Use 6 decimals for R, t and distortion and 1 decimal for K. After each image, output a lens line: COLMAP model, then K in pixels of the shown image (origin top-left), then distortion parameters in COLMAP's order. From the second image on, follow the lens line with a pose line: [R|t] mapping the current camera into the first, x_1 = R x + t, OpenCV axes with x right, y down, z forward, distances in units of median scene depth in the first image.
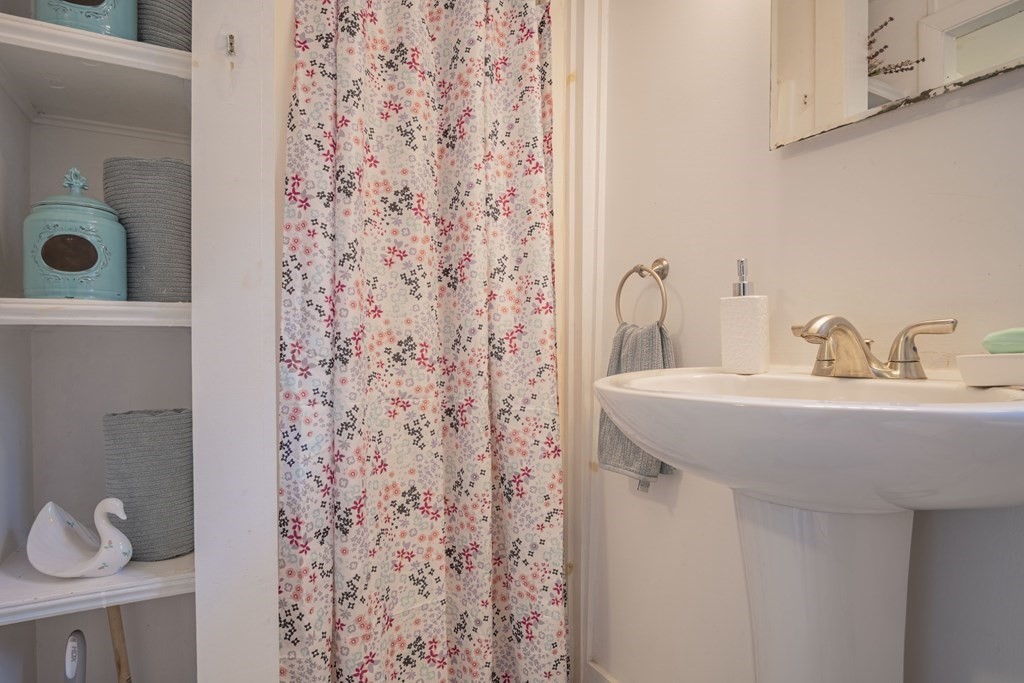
lens RADIAL K [[561.9, 0, 511.0], [0, 561.9, 346.6], [0, 0, 1]] dist [-0.018217, -0.000582]
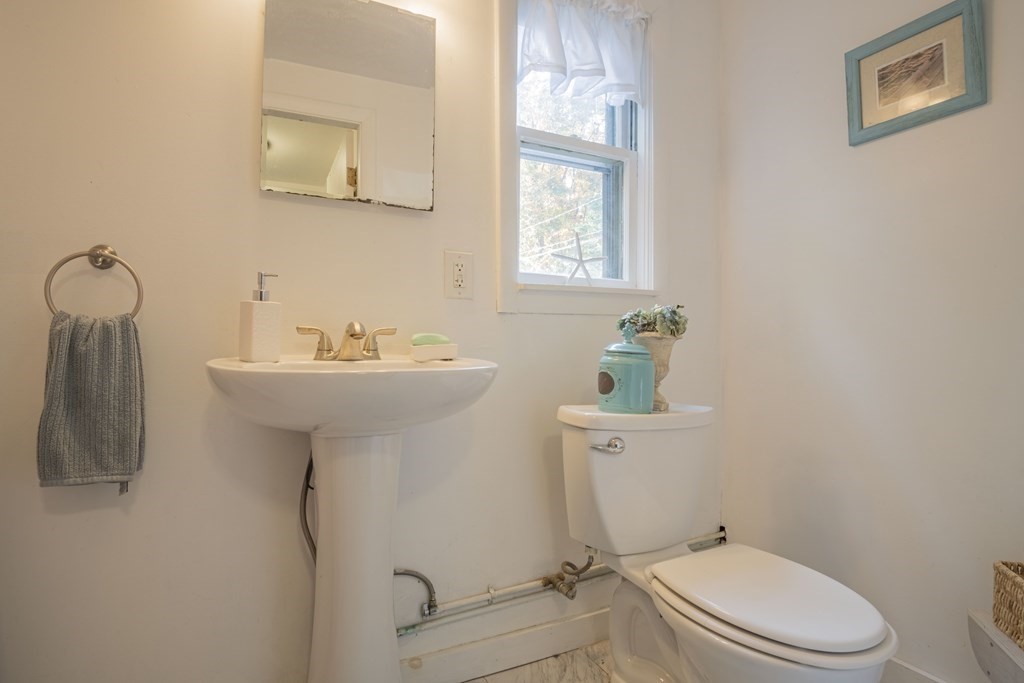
lens RADIAL K [[561.9, 0, 511.4], [0, 561.9, 342.9], [0, 0, 1]] dist [-0.018217, -0.000582]
pose [[0.011418, 0.004959, 0.999923, -0.937676], [-0.003464, 0.999982, -0.004920, 0.009828], [-0.999929, -0.003408, 0.011435, 0.460851]]
